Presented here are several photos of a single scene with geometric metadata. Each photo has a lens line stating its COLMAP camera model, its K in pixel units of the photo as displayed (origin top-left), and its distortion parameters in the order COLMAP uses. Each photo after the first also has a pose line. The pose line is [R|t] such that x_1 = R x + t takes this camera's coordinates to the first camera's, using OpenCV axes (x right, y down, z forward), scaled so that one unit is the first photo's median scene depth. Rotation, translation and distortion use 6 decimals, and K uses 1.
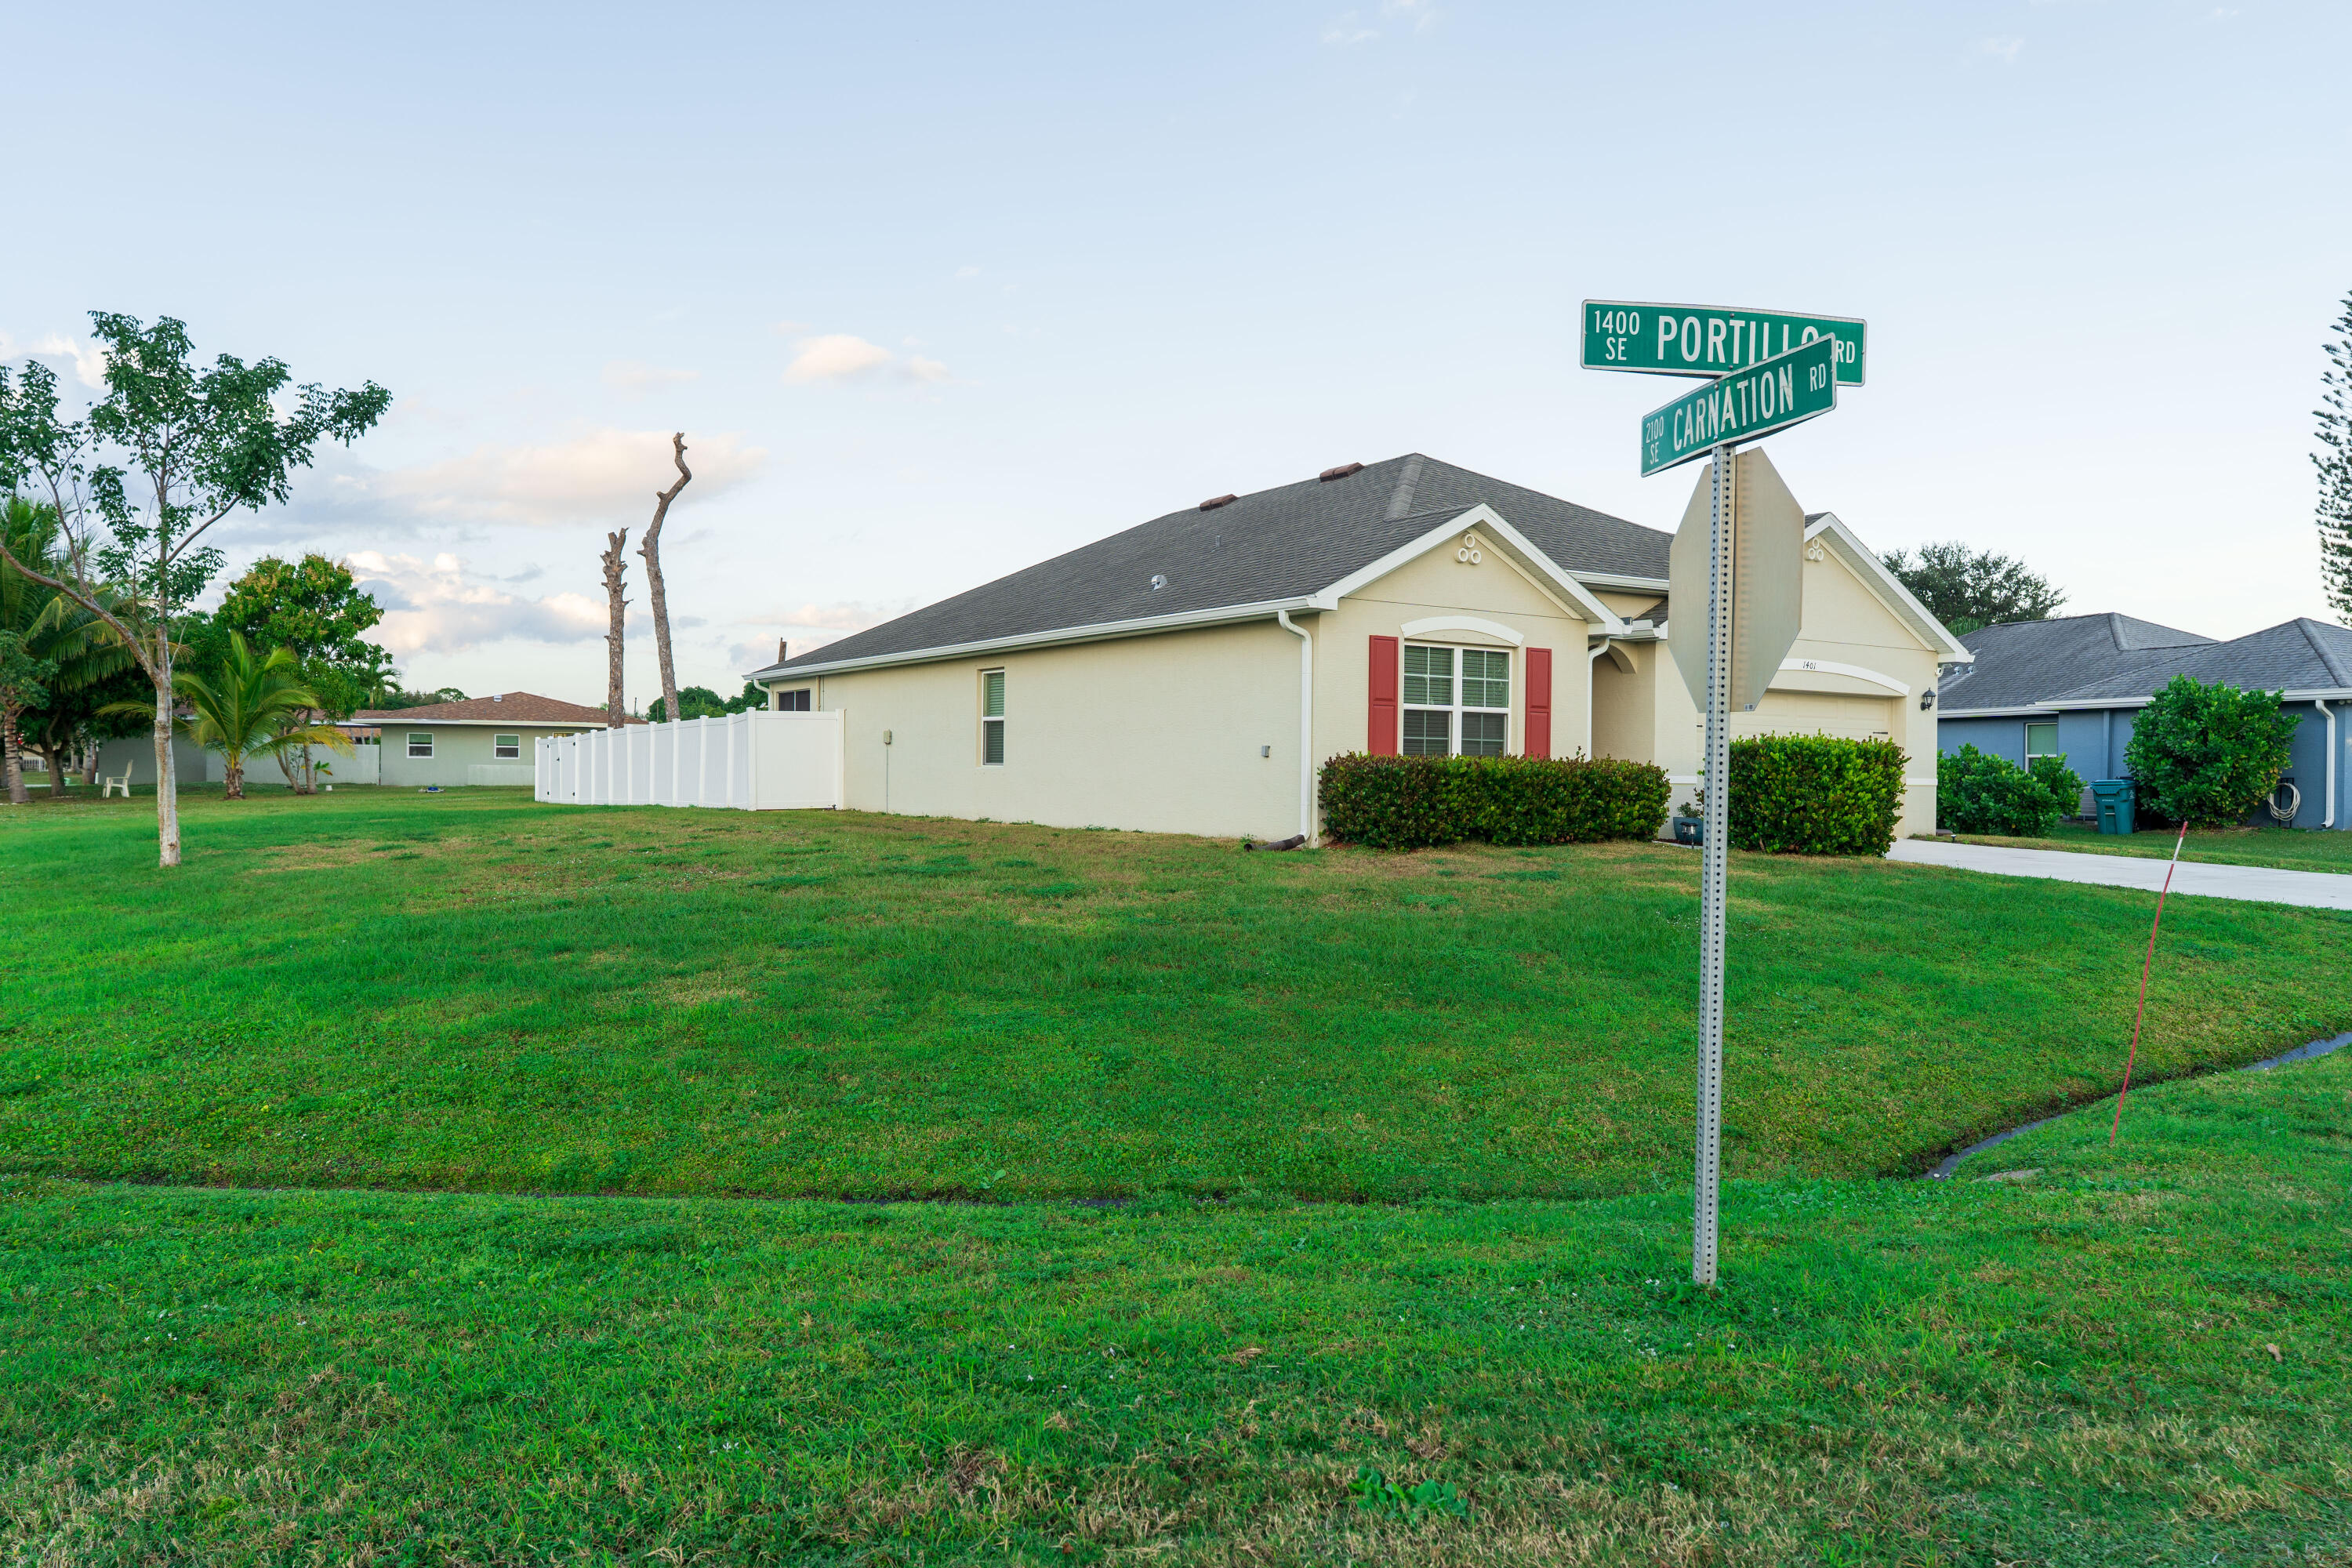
lens RADIAL K [[1534.9, 0, 1171.9], [0, 1534.9, 787.4], [0, 0, 1]] dist [-0.007663, 0.000923]
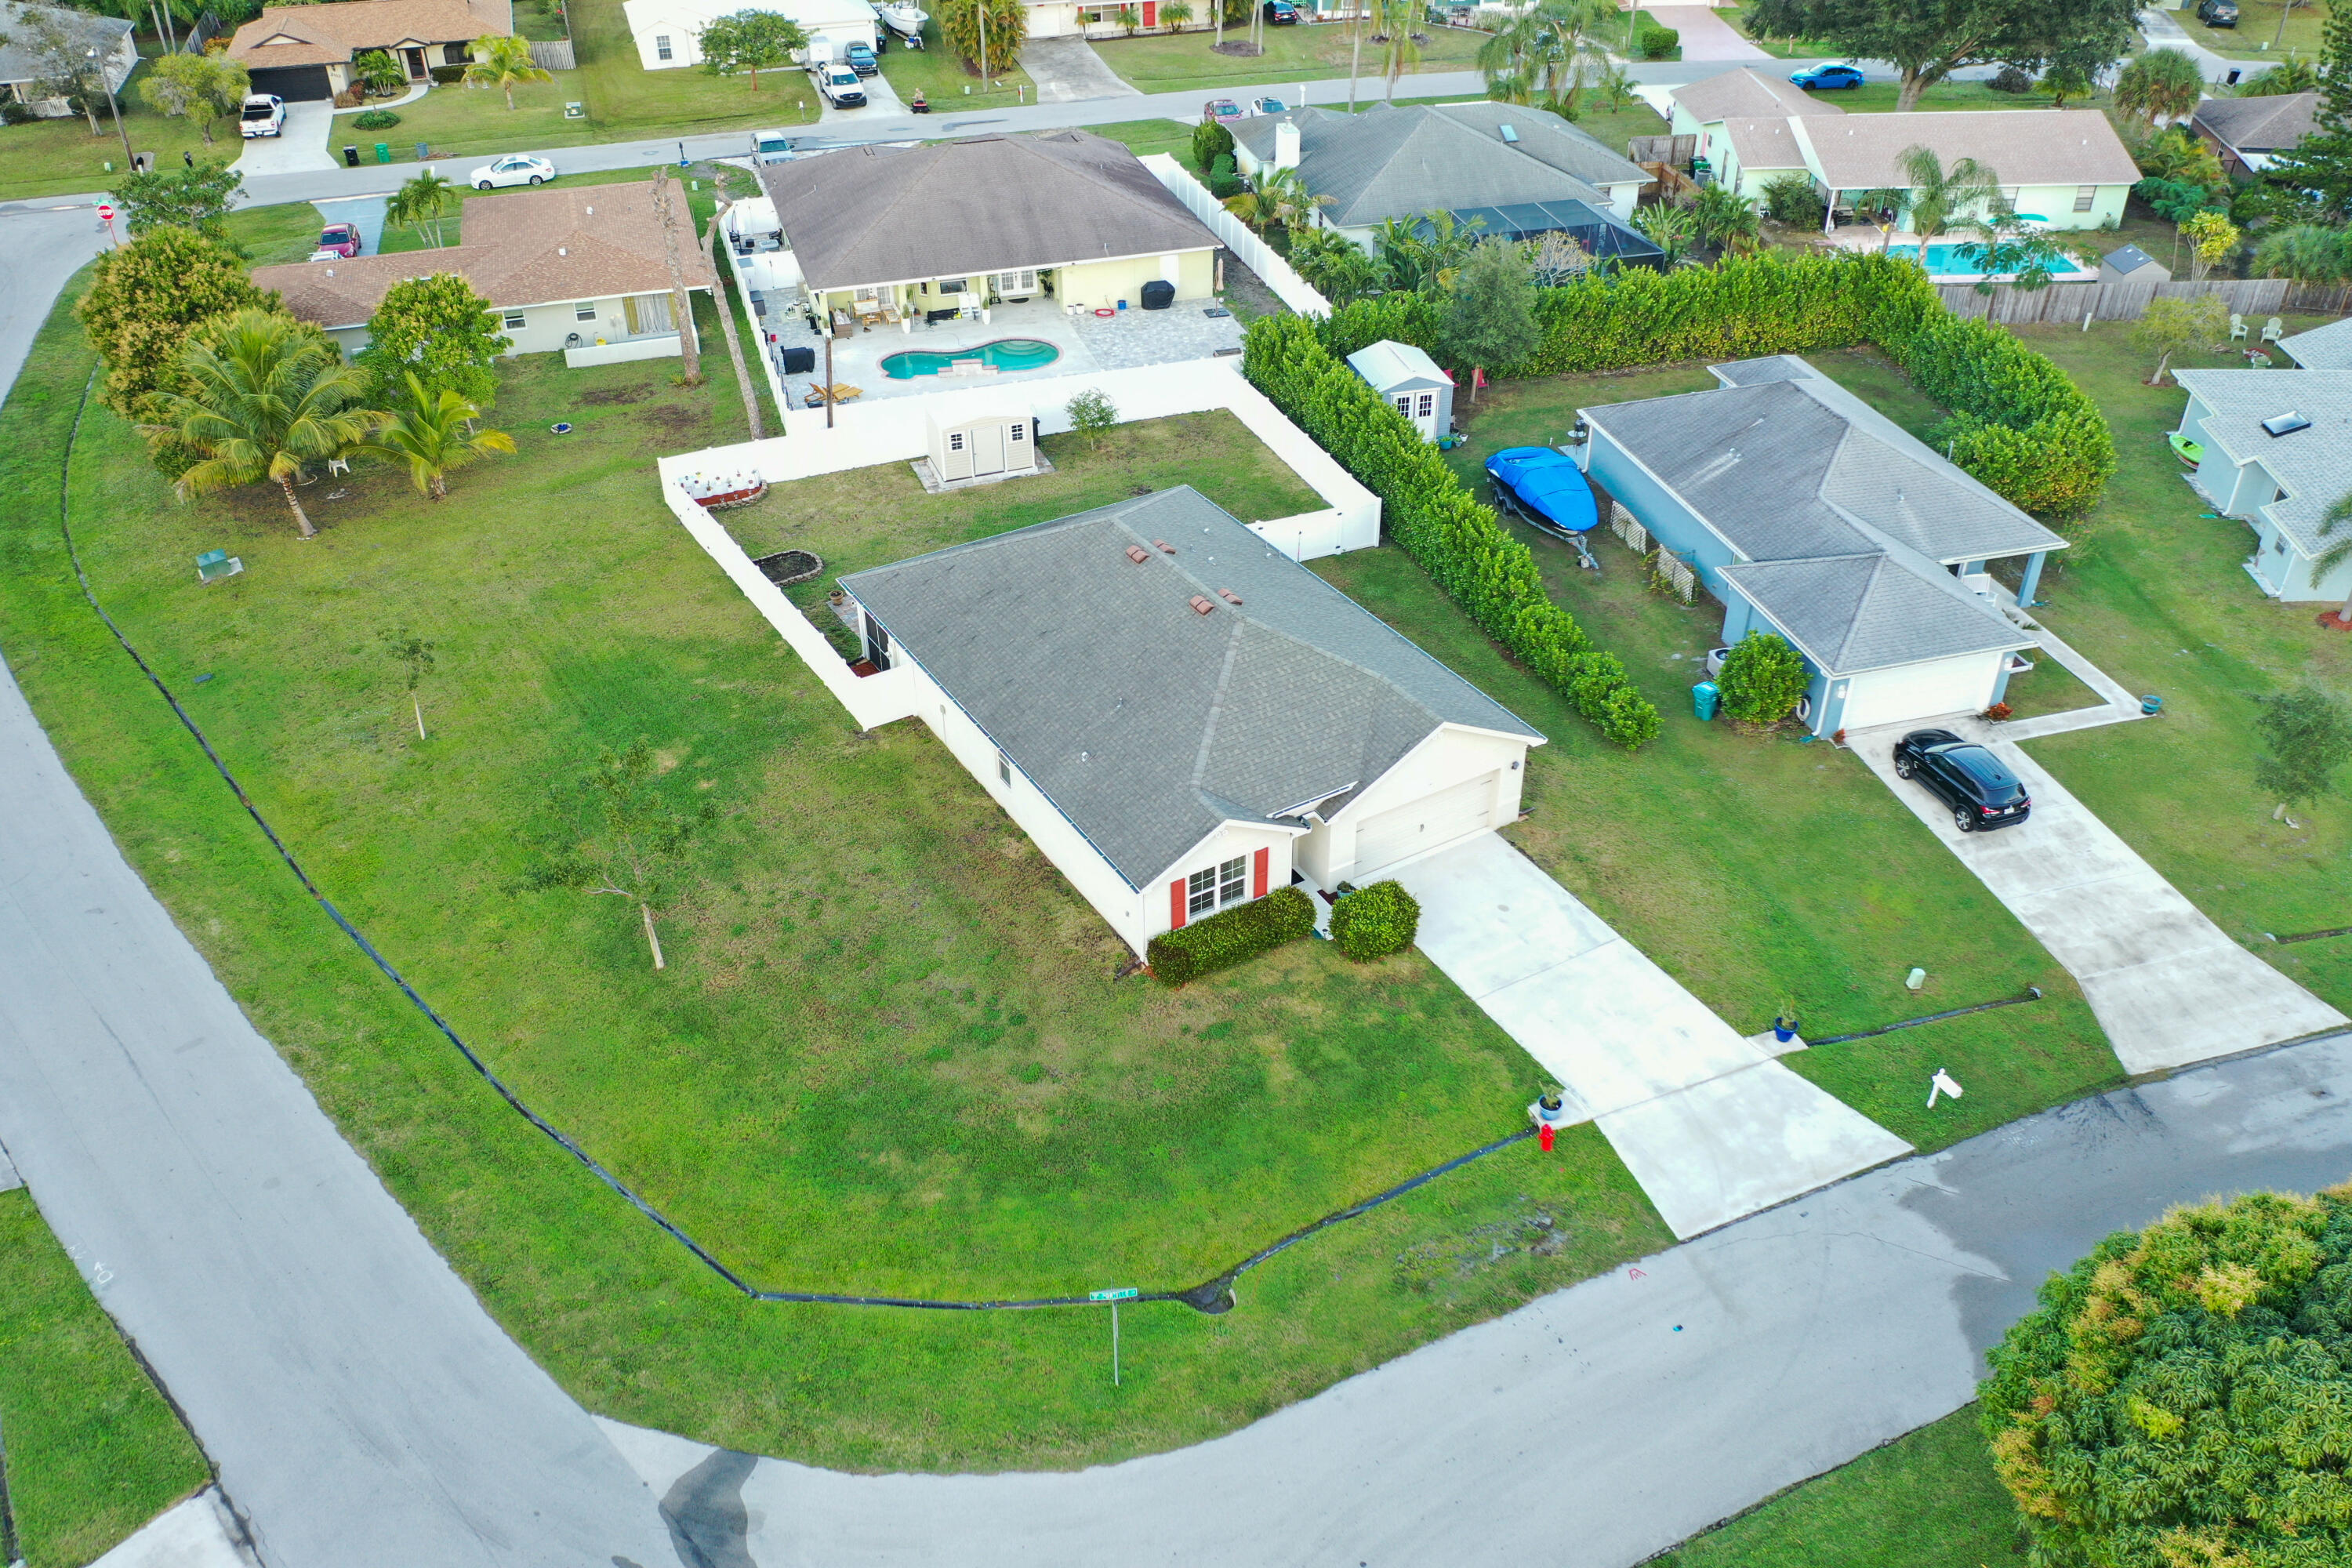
lens RADIAL K [[1853.0, 0, 1178.1], [0, 1853.0, 802.9], [0, 0, 1]] dist [-0.010153, -0.000637]
pose [[0.999081, 0.006326, -0.042402, 0.225800], [0.018879, 0.823069, 0.567627, -1.543106], [0.038490, -0.567906, 0.822193, -1.029163]]
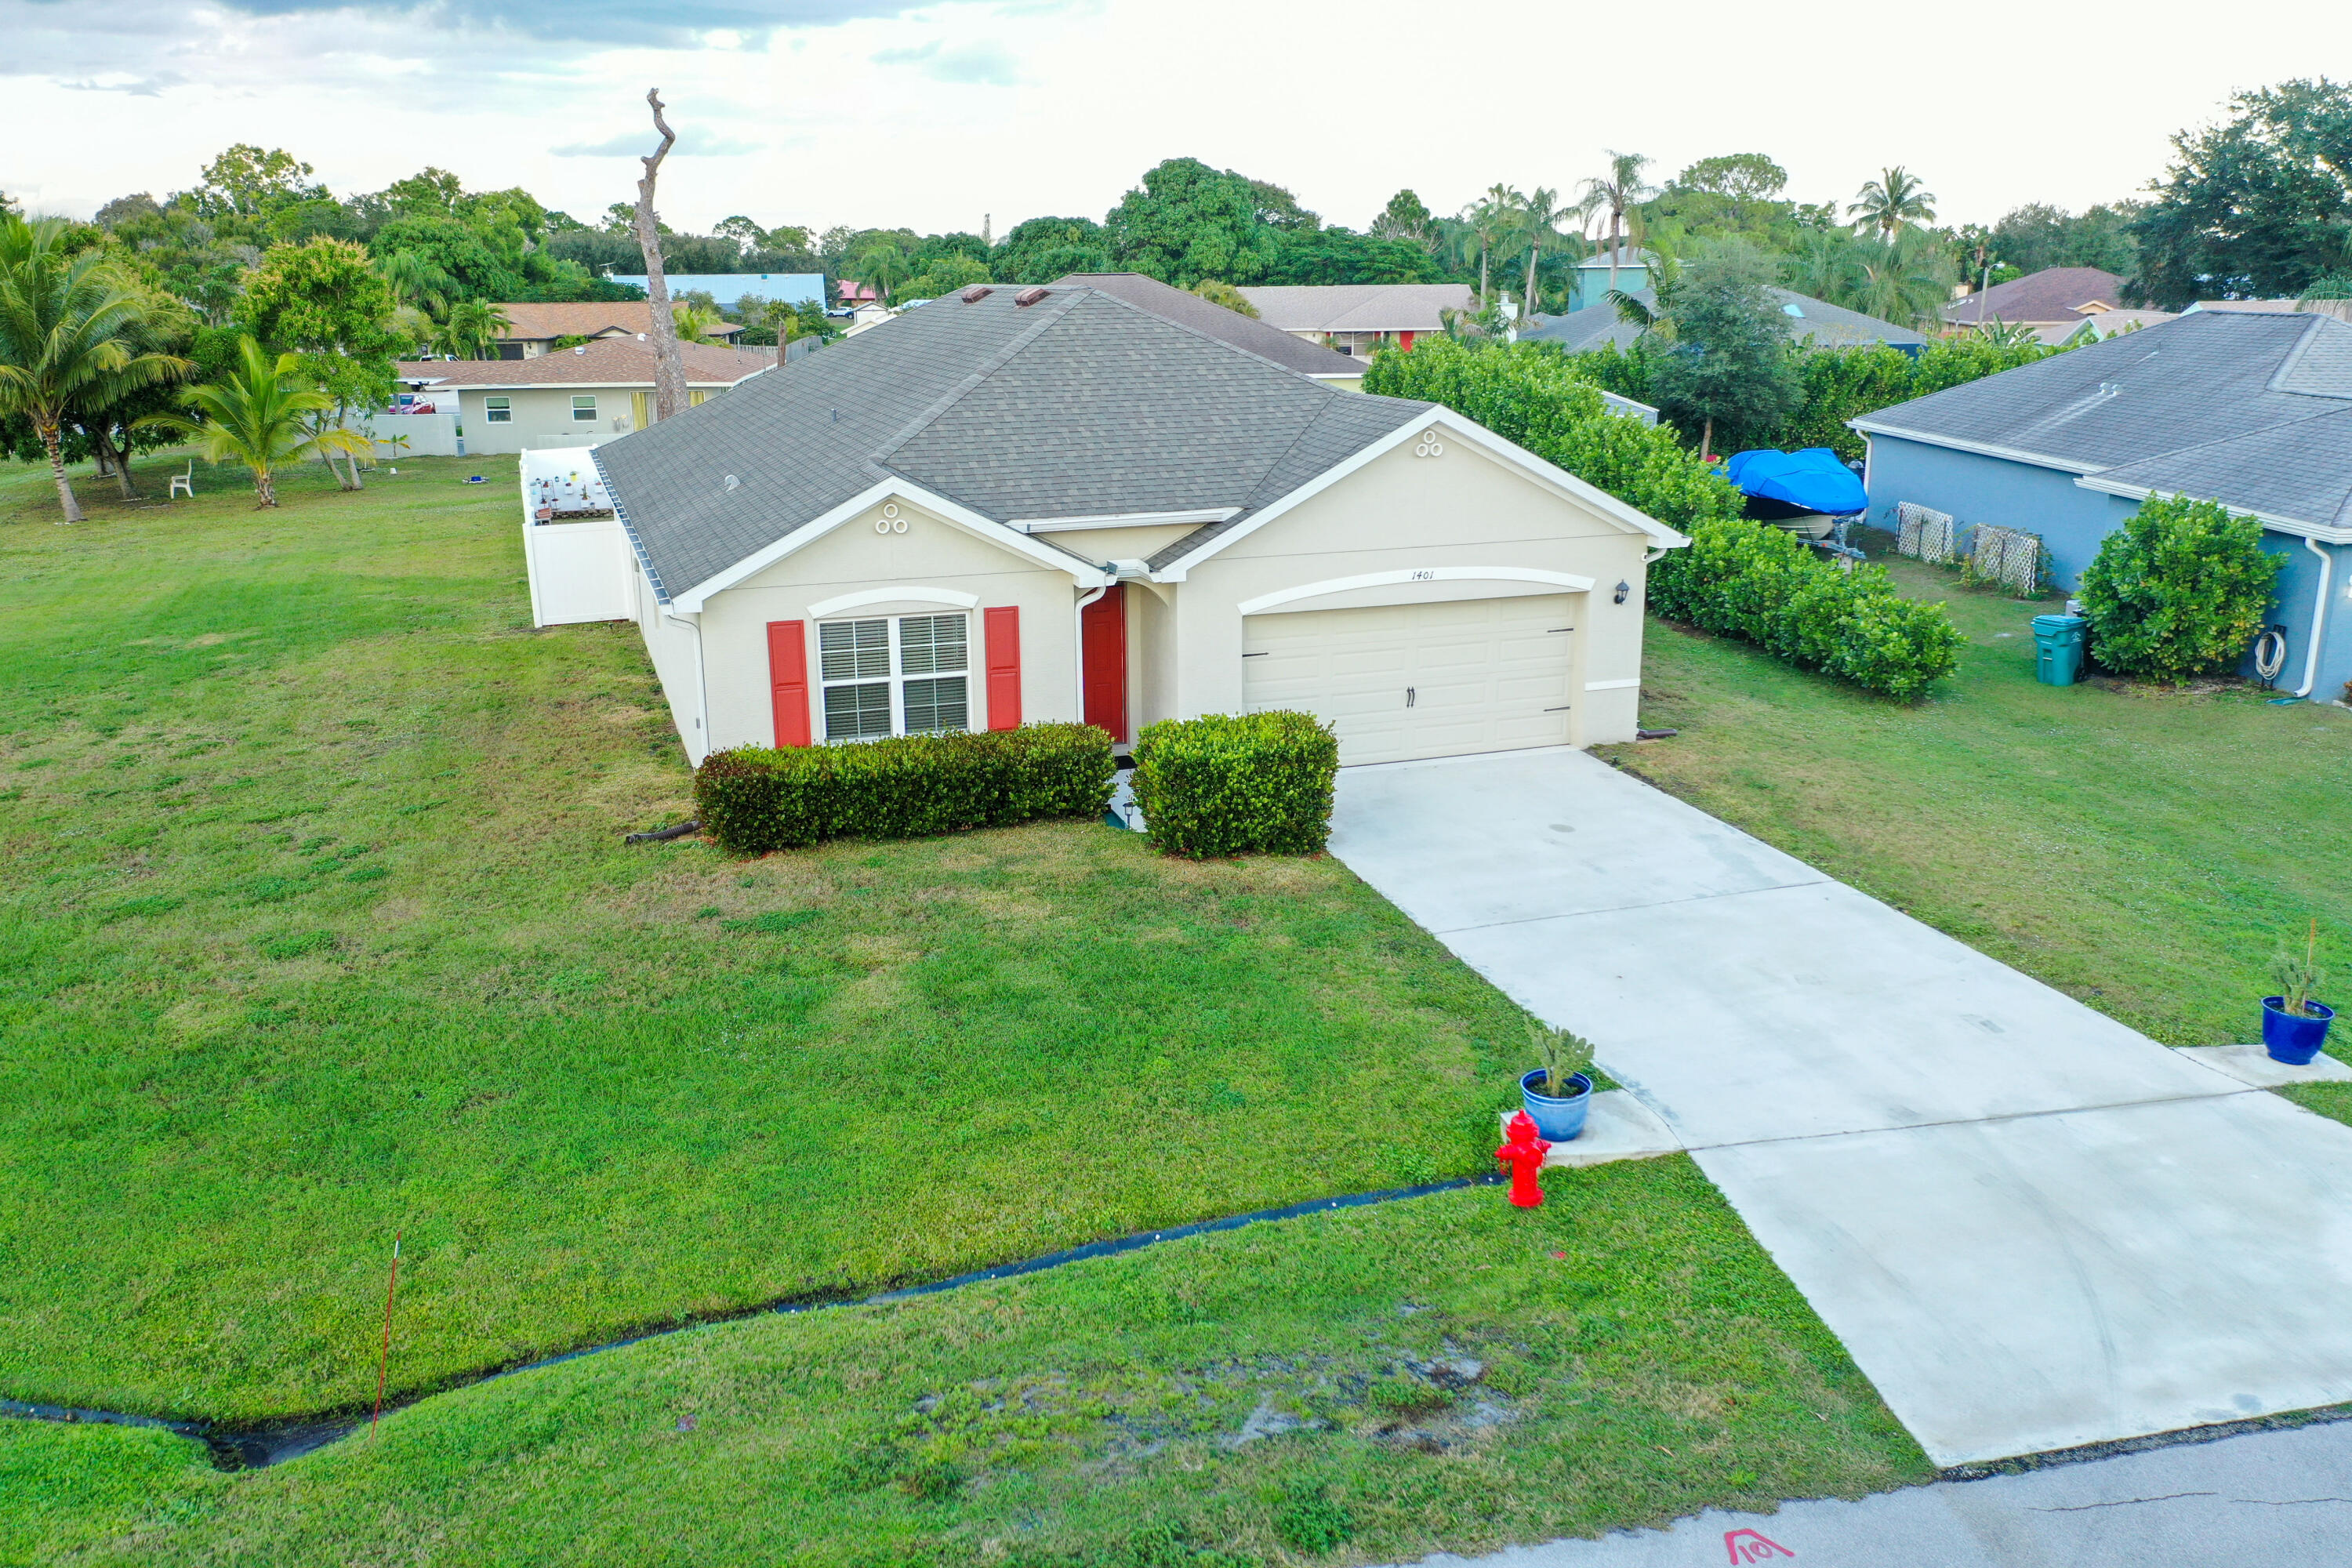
lens RADIAL K [[1853.0, 0, 1178.2], [0, 1853.0, 792.7], [0, 0, 1]] dist [-0.010153, -0.000637]
pose [[0.969820, 0.048492, -0.238951, 0.610780], [0.015893, 0.965367, 0.260412, -0.271354], [0.243303, -0.256351, 0.935461, -0.085481]]
